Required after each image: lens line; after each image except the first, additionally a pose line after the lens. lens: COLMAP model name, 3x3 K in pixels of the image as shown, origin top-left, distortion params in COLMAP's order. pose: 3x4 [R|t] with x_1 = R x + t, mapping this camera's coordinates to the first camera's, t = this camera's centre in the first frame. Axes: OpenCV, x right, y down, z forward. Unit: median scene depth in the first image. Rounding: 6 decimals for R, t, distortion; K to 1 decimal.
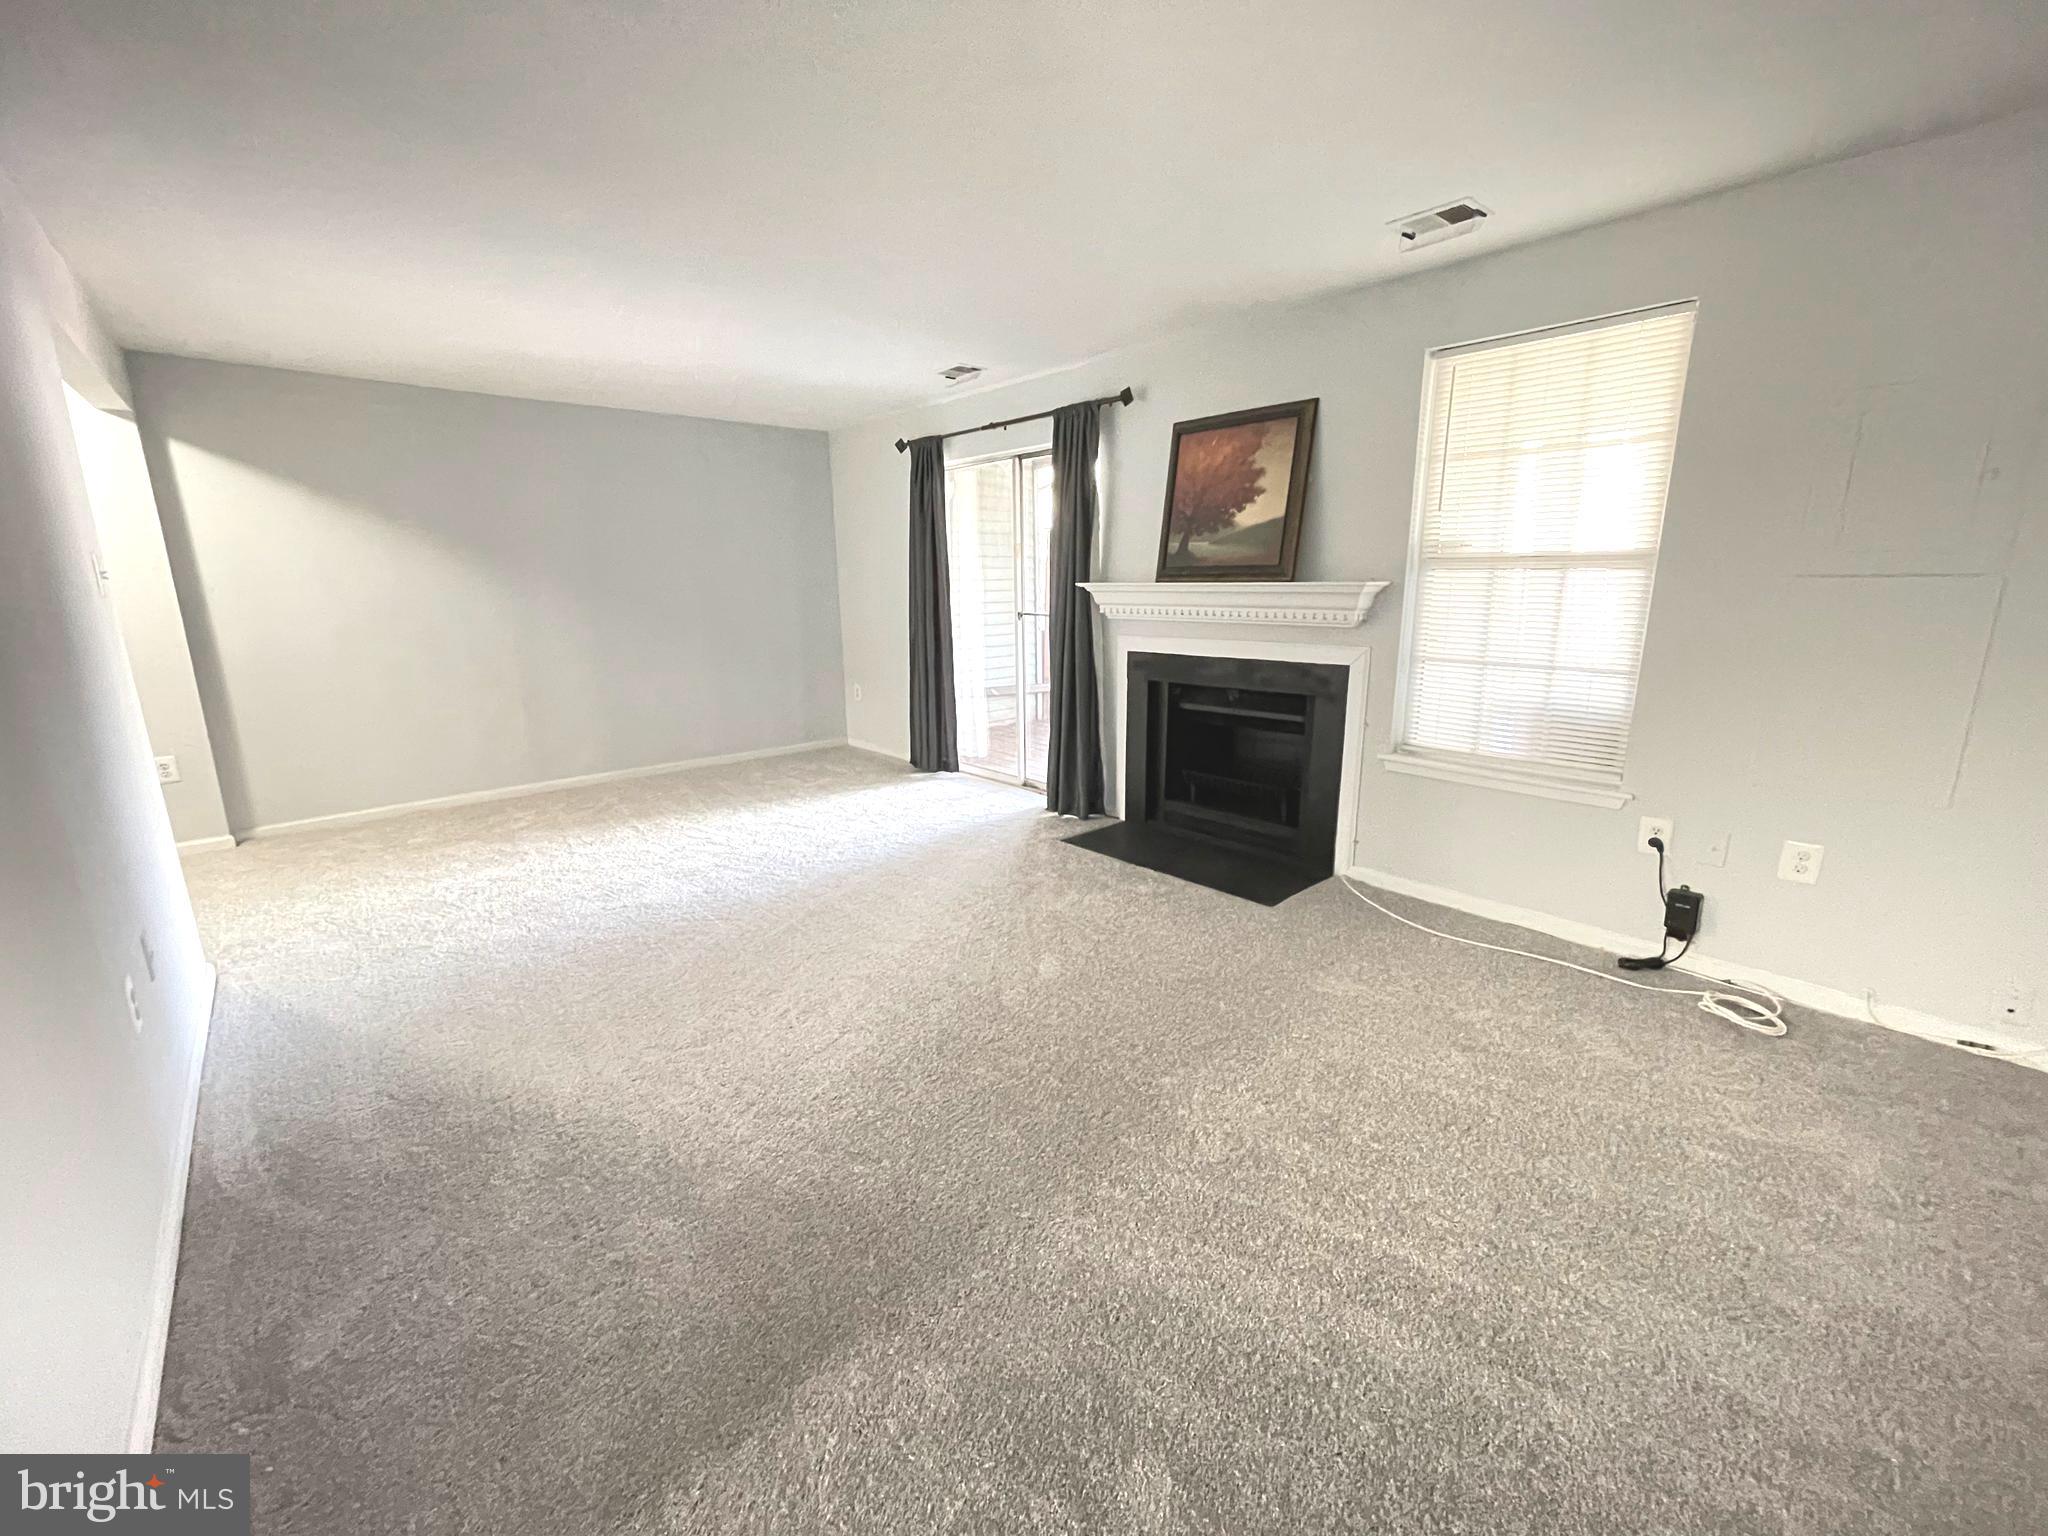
lens RADIAL K [[840.8, 0, 1028.6], [0, 840.8, 773.1], [0, 0, 1]] dist [-0.009297, 0.001642]
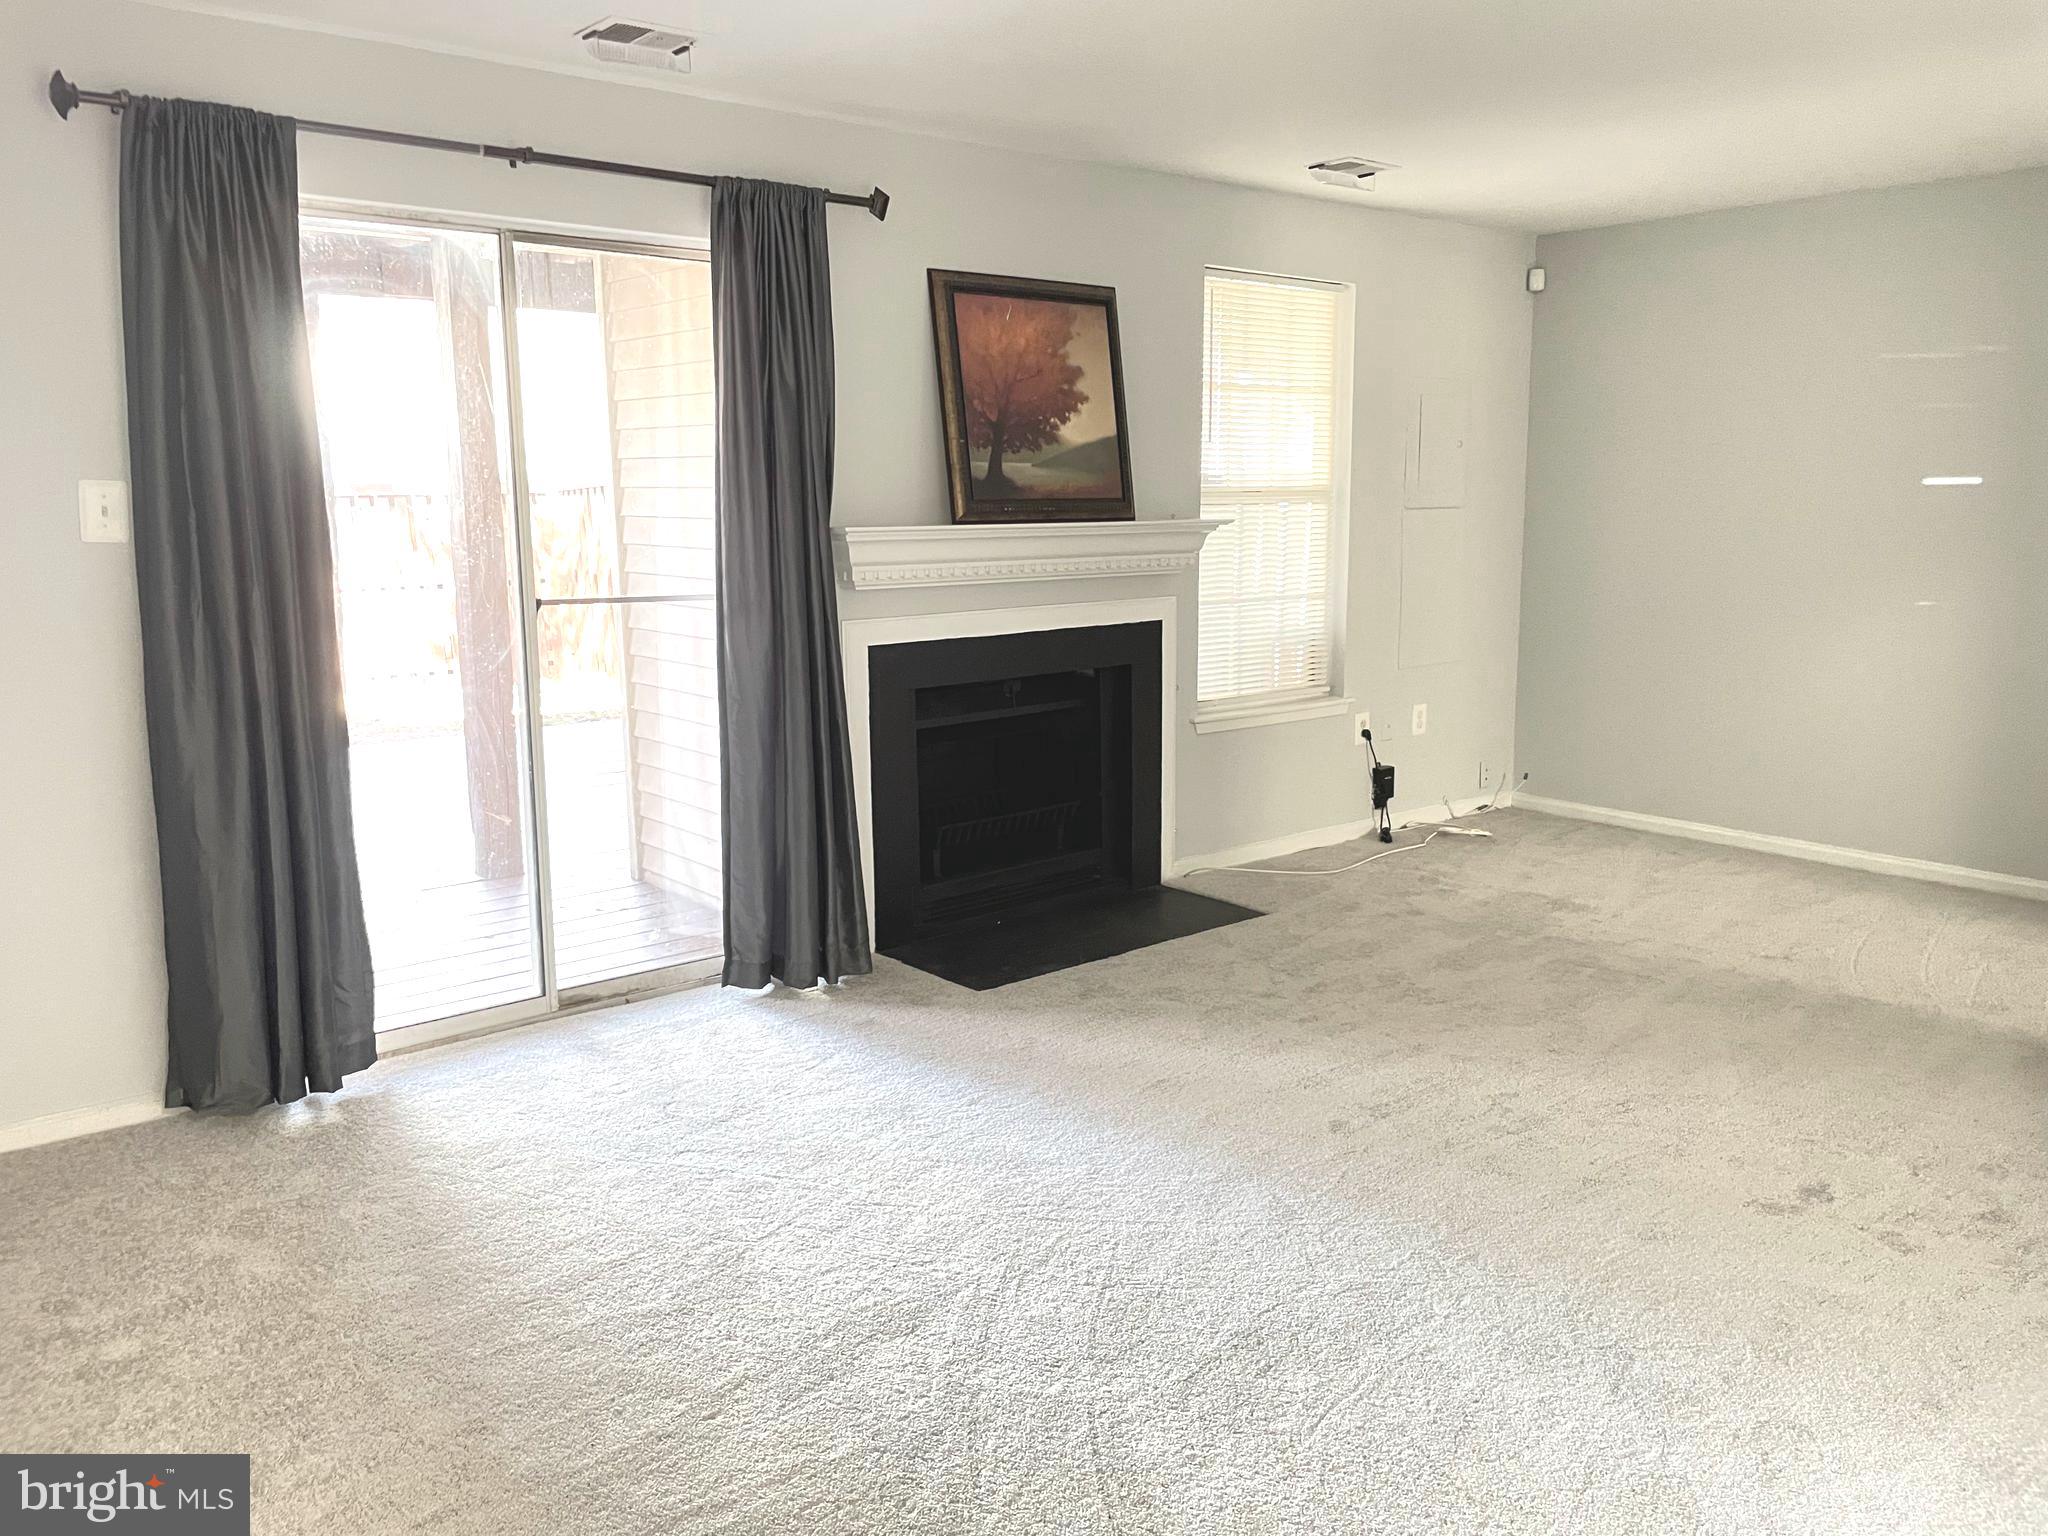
lens RADIAL K [[1557.2, 0, 1025.1], [0, 1557.2, 754.5], [0, 0, 1]] dist [0.065664, -0.102073]
pose [[0.029229, -0.153923, 0.987650, -1.081068], [0.234540, 0.961544, 0.142913, -0.236933], [-0.971667, 0.227466, 0.064206, 1.003250]]
